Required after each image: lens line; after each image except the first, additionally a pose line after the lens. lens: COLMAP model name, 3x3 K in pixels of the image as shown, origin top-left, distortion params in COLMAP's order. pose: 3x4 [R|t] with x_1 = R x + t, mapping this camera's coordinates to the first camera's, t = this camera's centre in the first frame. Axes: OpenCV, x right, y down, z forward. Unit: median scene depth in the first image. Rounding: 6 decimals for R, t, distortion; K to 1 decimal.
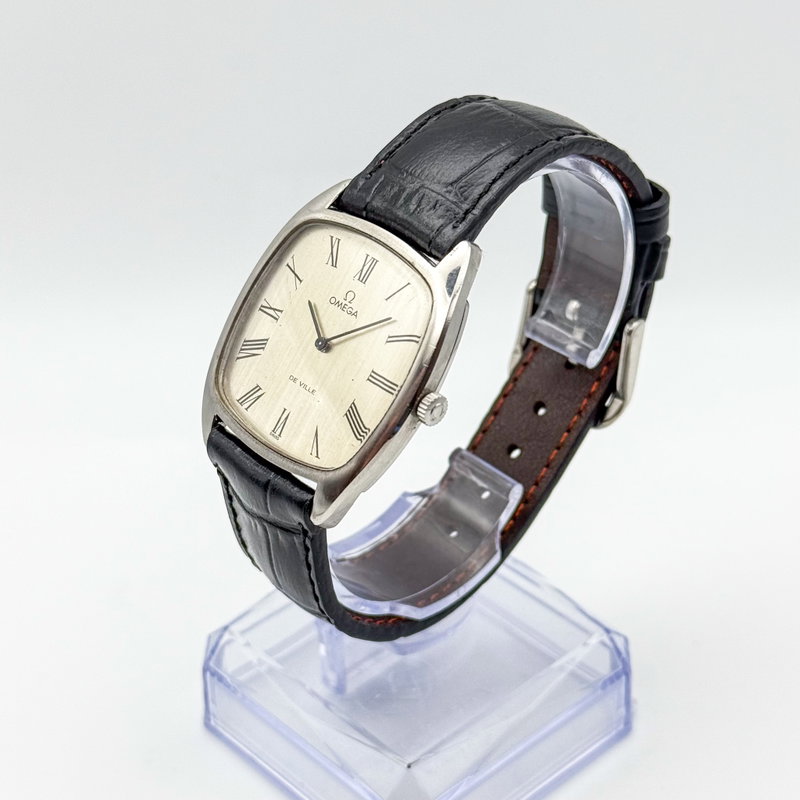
lens RADIAL K [[1857.4, 0, 400.0], [0, 1857.4, 400.0], [0, 0, 1]] dist [0.281540, -0.018676]
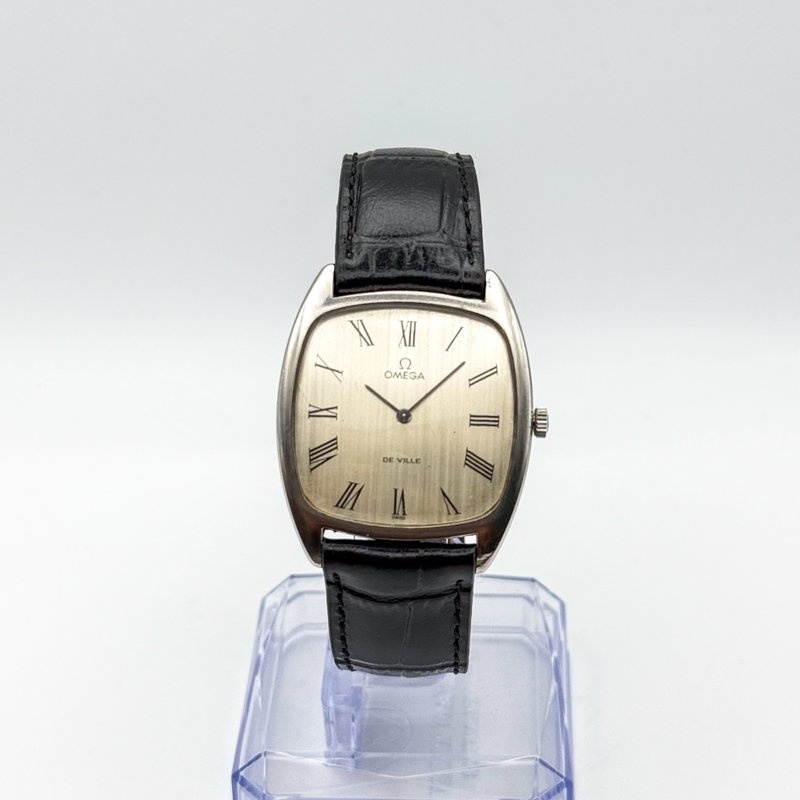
lens RADIAL K [[1857.4, 0, 400.0], [0, 1857.4, 400.0], [0, 0, 1]] dist [0.281540, -0.018676]
pose [[0.711893, -0.390546, 0.583680, -0.634866], [0.393940, 0.910111, 0.128491, -0.169533], [-0.581395, 0.138463, 0.801753, 0.168973]]
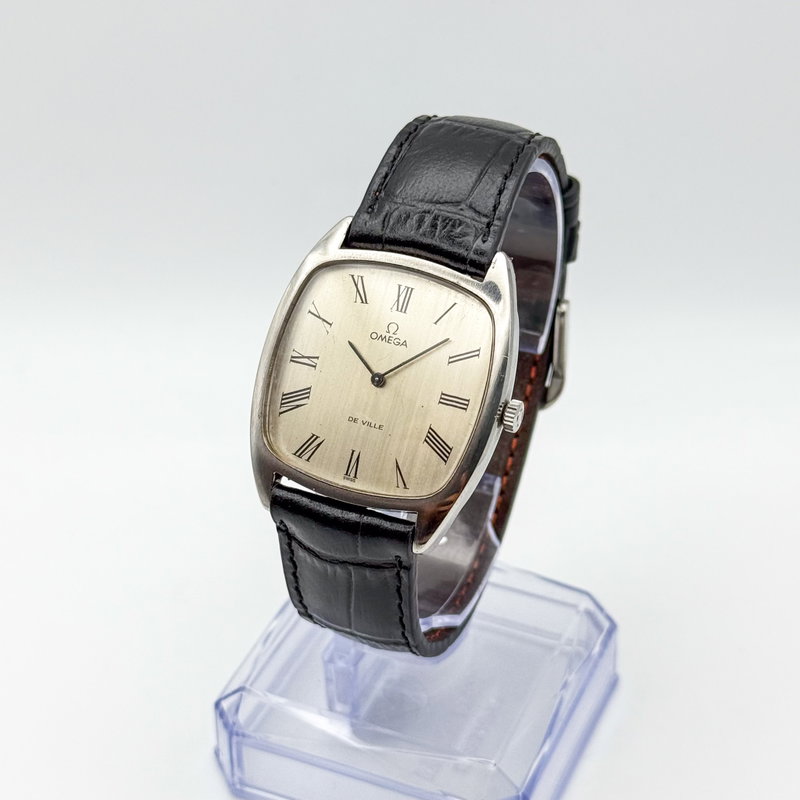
lens RADIAL K [[1857.4, 0, 400.0], [0, 1857.4, 400.0], [0, 0, 1]] dist [0.281540, -0.018676]
pose [[0.917567, -0.215919, 0.333841, -0.366895], [0.217450, 0.975504, 0.033265, -0.049542], [-0.332845, 0.042071, 0.942042, 0.039781]]
